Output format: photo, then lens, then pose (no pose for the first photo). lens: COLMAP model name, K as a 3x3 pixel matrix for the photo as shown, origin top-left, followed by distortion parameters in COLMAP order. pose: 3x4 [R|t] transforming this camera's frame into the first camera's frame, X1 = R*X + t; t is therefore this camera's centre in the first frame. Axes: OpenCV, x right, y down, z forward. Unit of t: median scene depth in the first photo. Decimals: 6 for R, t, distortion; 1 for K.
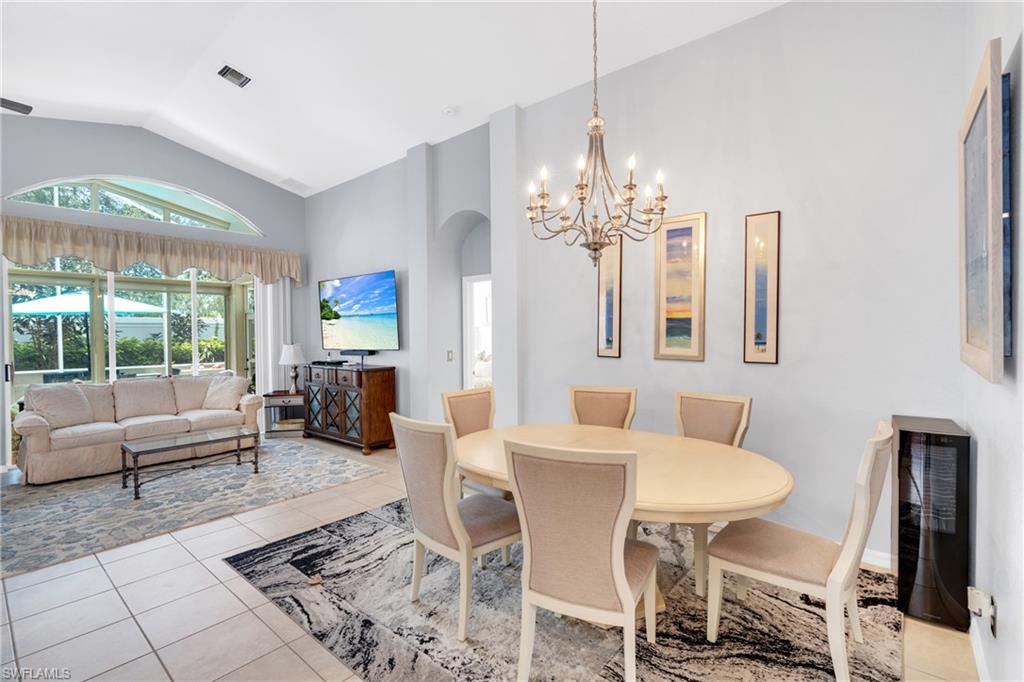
lens RADIAL K [[462.8, 0, 499.2], [0, 462.8, 337.3], [0, 0, 1]] dist [0.000297, 0.000936]
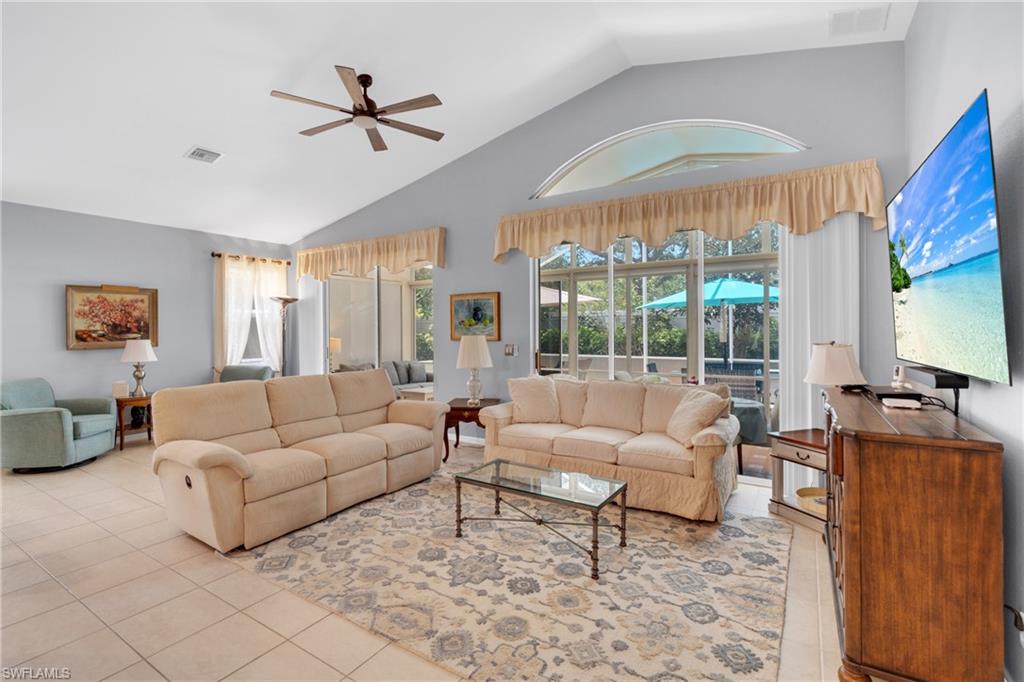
lens RADIAL K [[469.9, 0, 505.4], [0, 469.9, 334.2], [0, 0, 1]] dist [-0.001747, -0.000114]
pose [[0.141771, 0.021391, -0.989668, 0.006697], [-0.004479, 0.999770, 0.020968, -0.008019], [0.989889, 0.001460, 0.141834, 0.813312]]
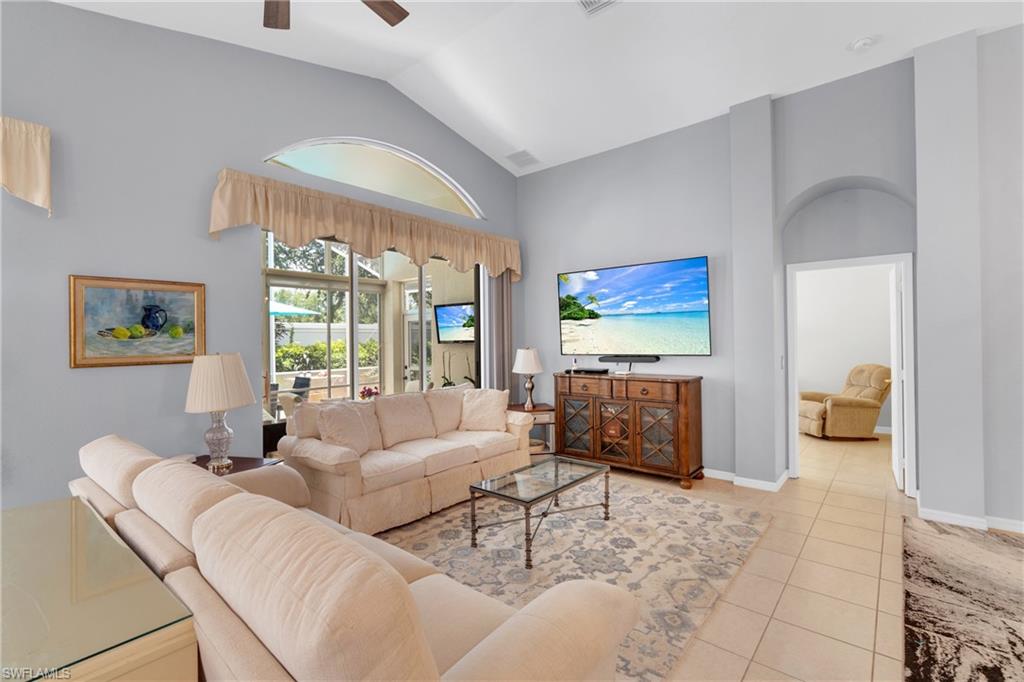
lens RADIAL K [[457.7, 0, 512.0], [0, 457.7, 341.0], [0, 0, 1]] dist [-0.000239, 0.000062]
pose [[0.999922, -0.001743, 0.012351, -0.688467], [0.001795, 0.999990, -0.004162, 0.003903], [-0.012344, 0.004183, 0.999915, 0.250344]]
